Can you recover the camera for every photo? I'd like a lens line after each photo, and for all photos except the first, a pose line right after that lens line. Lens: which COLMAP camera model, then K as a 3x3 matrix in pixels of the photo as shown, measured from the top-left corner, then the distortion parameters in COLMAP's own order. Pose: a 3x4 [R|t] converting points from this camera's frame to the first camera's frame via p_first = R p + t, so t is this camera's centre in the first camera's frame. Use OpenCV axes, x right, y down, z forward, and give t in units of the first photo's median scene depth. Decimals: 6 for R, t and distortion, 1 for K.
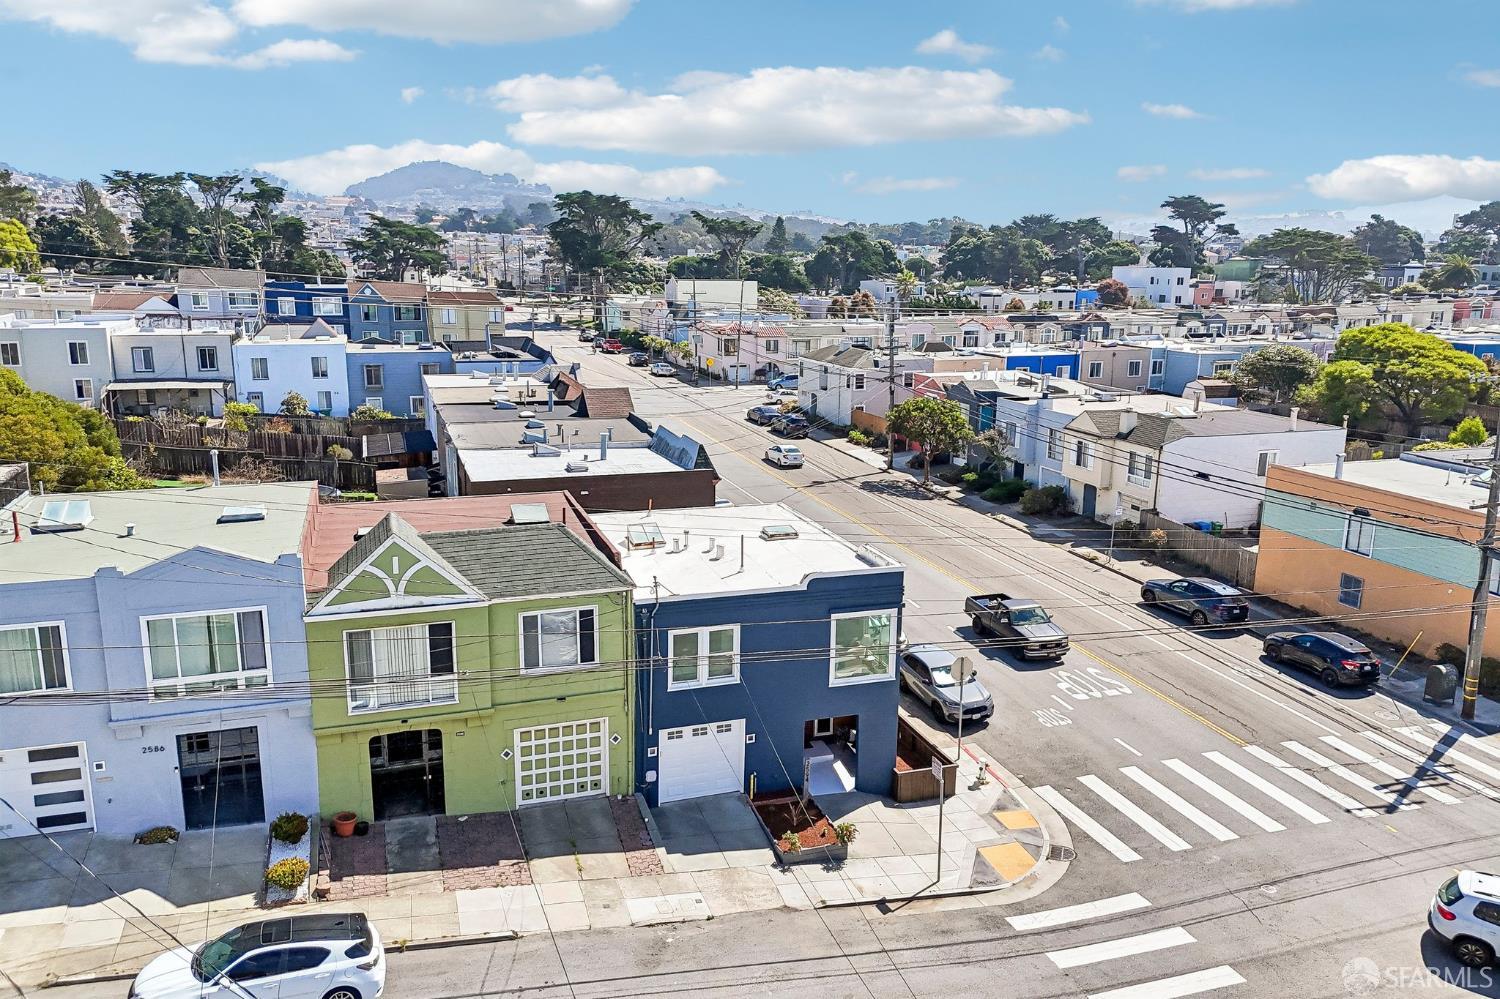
lens RADIAL K [[1104.0, 0, 749.5], [0, 1104.0, 504.9], [0, 0, 1]] dist [0.074291, -0.079959]
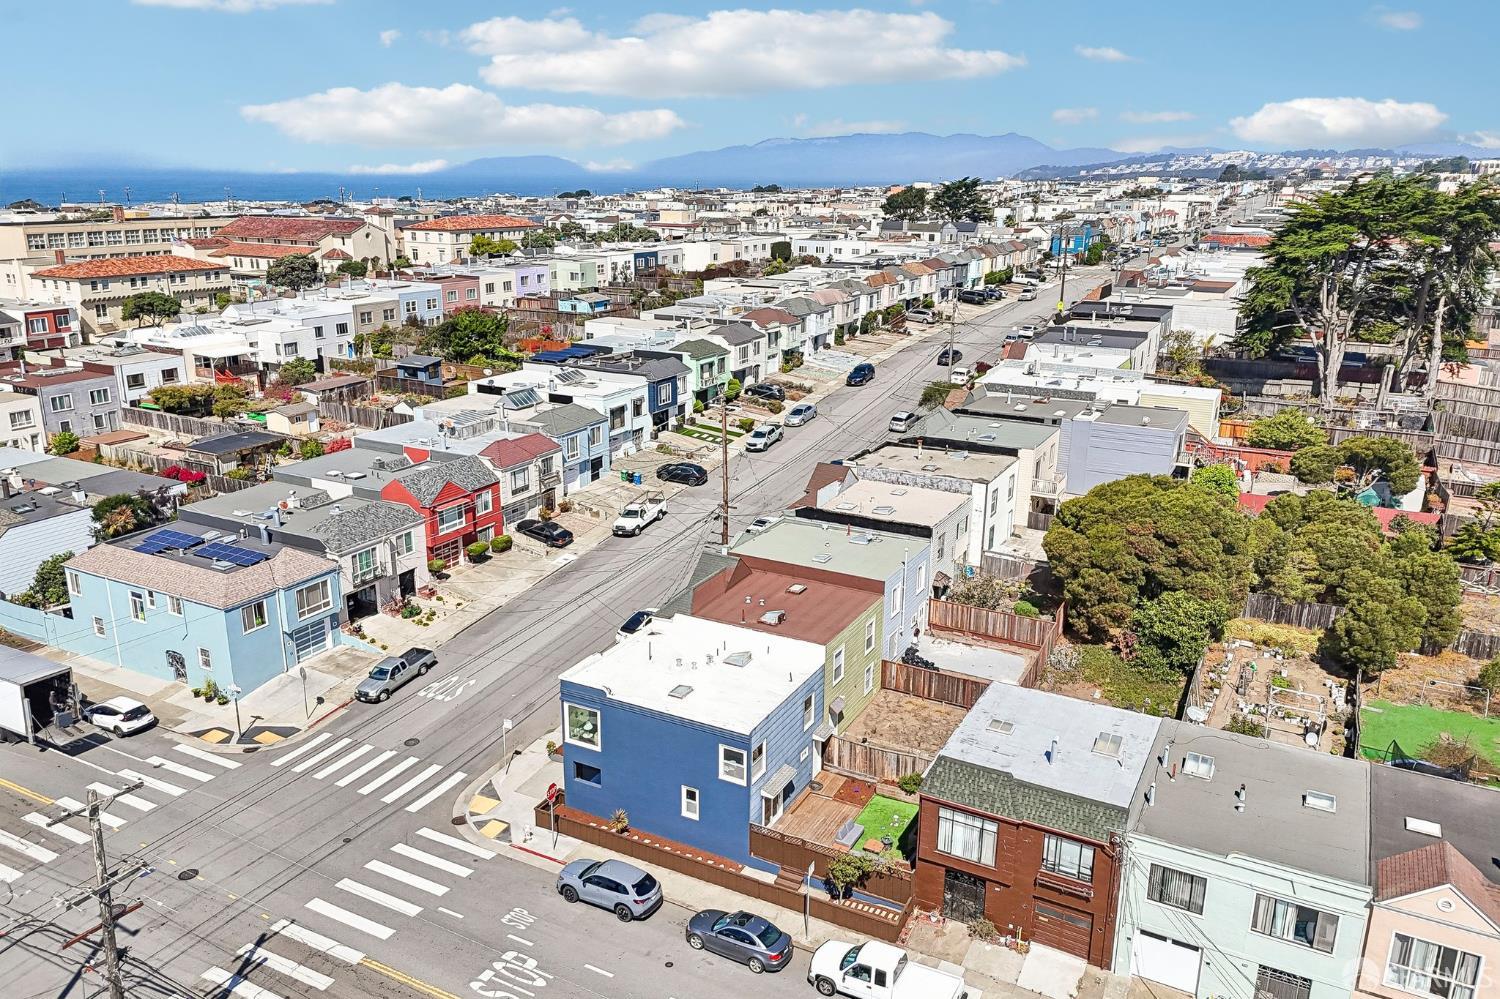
lens RADIAL K [[1104.0, 0, 749.5], [0, 1104.0, 504.9], [0, 0, 1]] dist [0.074291, -0.079959]
pose [[-0.727126, 0.183086, -0.661640, 1.009201], [-0.167477, 0.887354, 0.429598, -0.955778], [0.665762, 0.423181, -0.614555, 2.151556]]
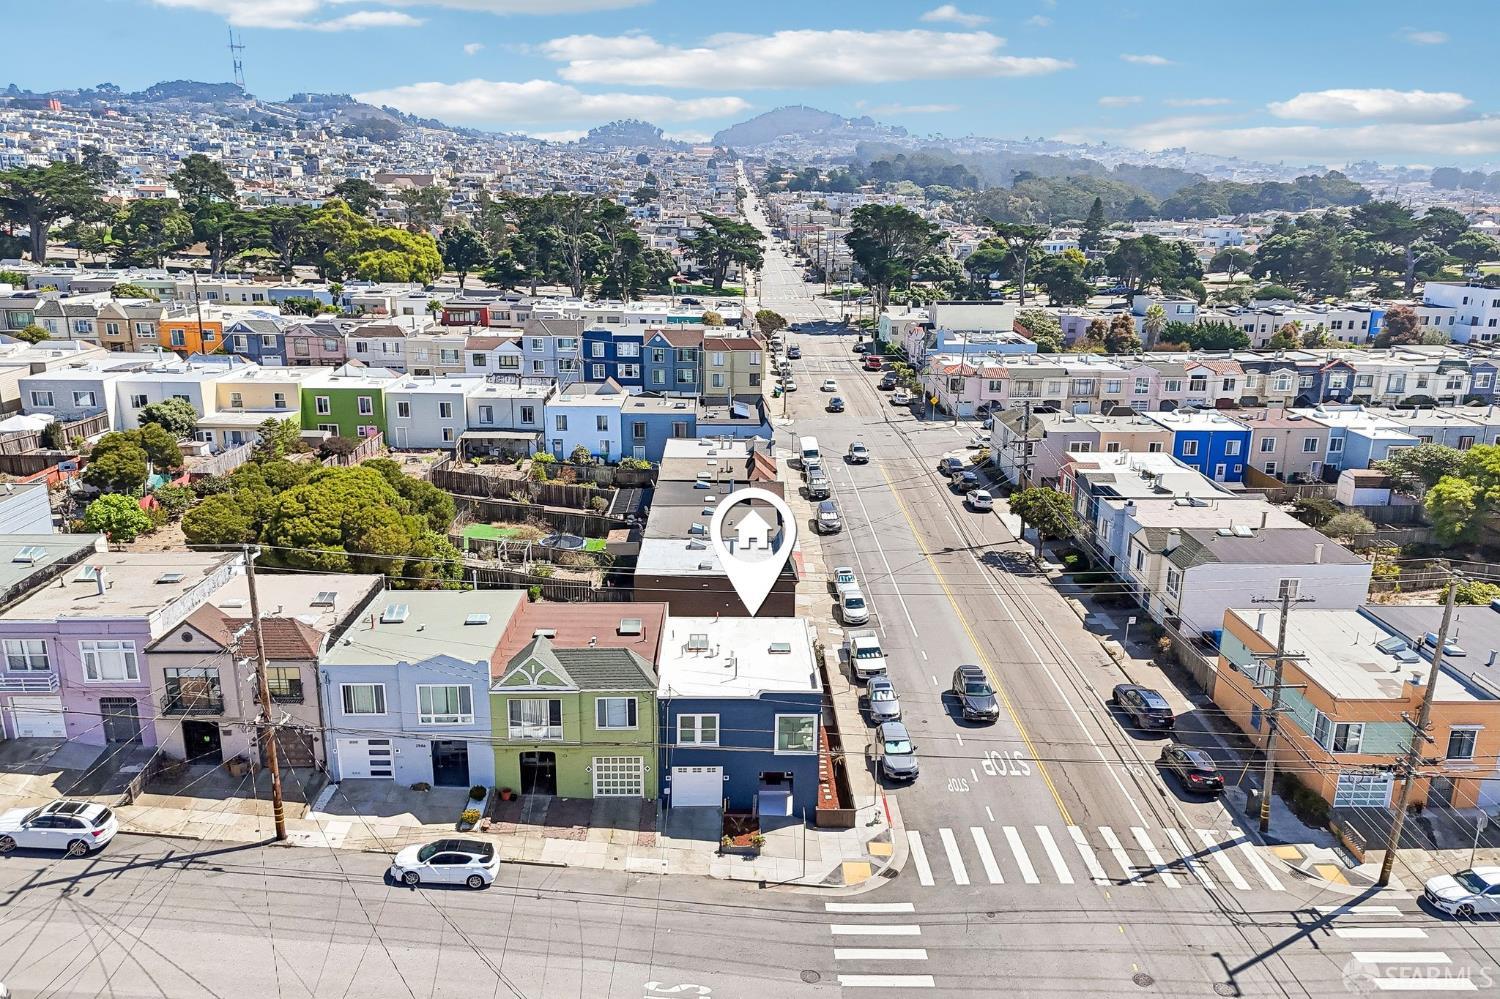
lens RADIAL K [[1104.0, 0, 749.5], [0, 1104.0, 504.9], [0, 0, 1]] dist [0.074291, -0.079959]
pose [[0.953140, 0.080956, -0.291497, 0.516359], [-0.065655, 0.995920, 0.061912, -0.331995], [0.295320, -0.039872, 0.954566, -0.648016]]
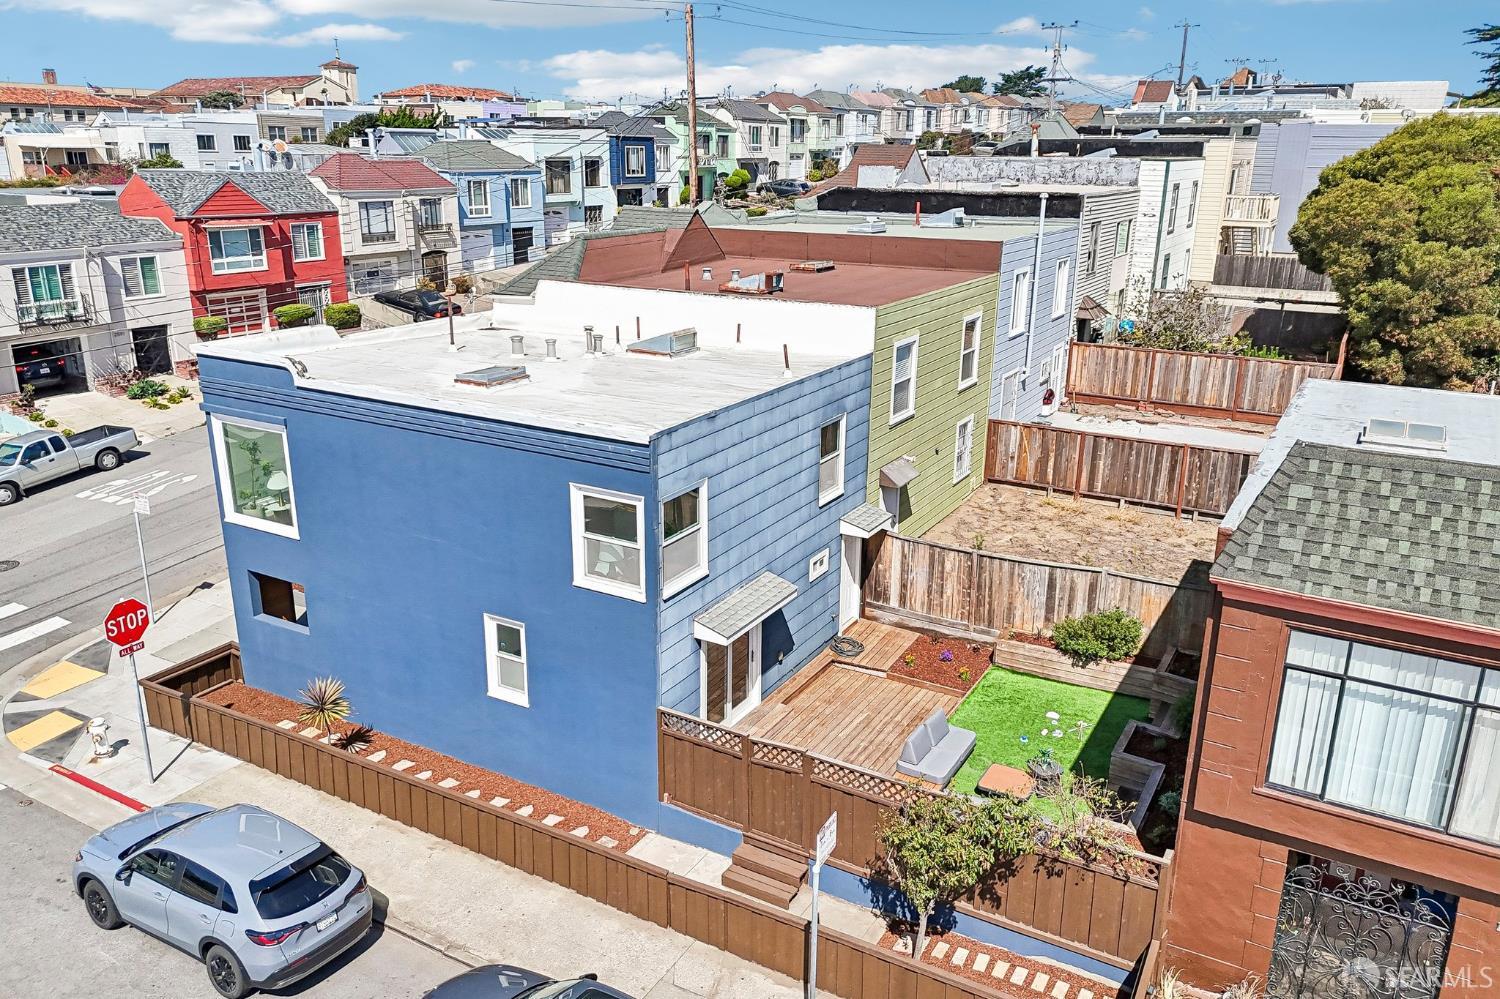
lens RADIAL K [[1104.0, 0, 749.5], [0, 1104.0, 504.9], [0, 0, 1]] dist [0.074291, -0.079959]
pose [[-0.750068, 0.185906, -0.634694, 0.337534], [-0.162608, 0.878381, 0.449450, -0.214578], [0.641059, 0.440324, -0.628616, 1.701045]]
